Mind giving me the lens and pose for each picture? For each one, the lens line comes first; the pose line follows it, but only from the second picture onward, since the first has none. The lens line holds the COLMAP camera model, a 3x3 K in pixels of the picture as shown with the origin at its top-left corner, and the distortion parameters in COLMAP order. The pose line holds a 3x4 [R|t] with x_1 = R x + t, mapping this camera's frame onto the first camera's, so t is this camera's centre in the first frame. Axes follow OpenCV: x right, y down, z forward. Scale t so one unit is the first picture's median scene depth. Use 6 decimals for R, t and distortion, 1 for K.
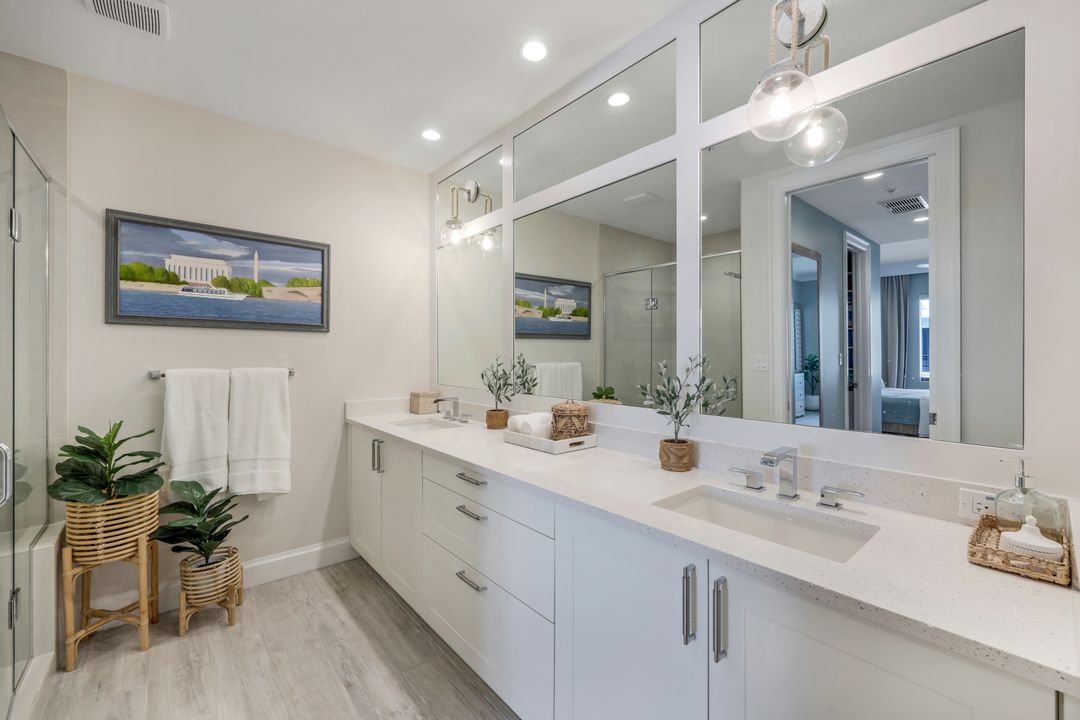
lens RADIAL K [[445.2, 0, 542.1], [0, 445.2, 354.1], [0, 0, 1]] dist [0.000837, -0.000065]
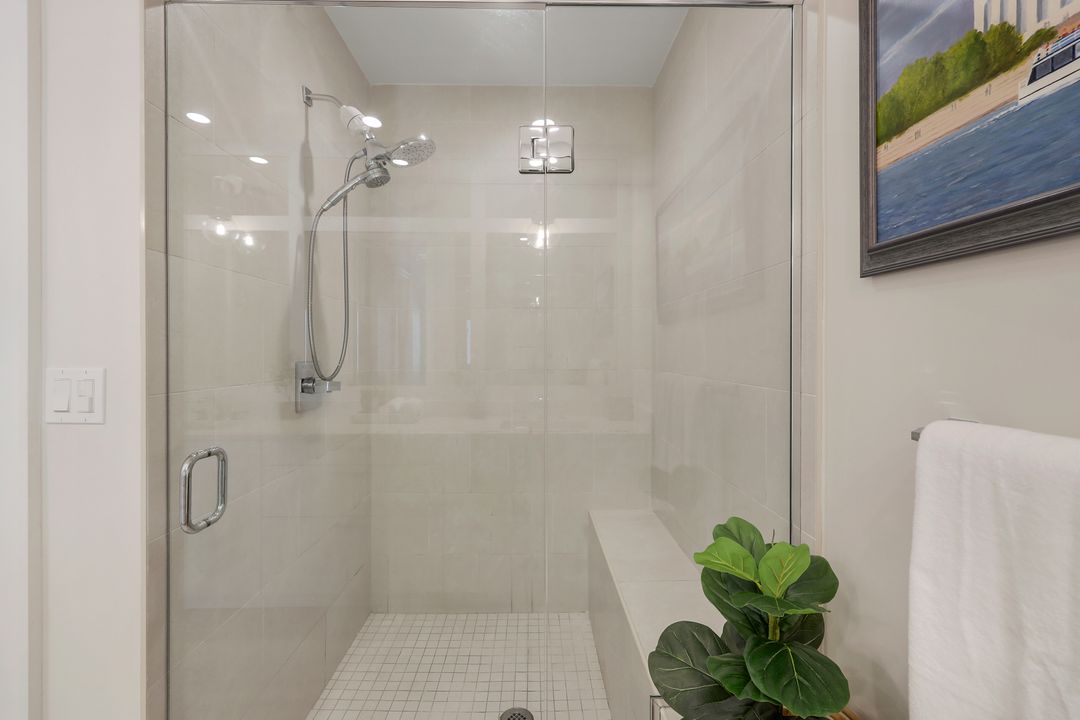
lens RADIAL K [[445.2, 0, 539.5], [0, 445.2, 355.0], [0, 0, 1]] dist [0.000837, -0.000065]
pose [[-0.628592, 0.006242, -0.777711, -0.489103], [-0.001188, 0.999959, 0.008986, -0.004852], [0.777735, 0.006572, -0.628558, 0.979273]]
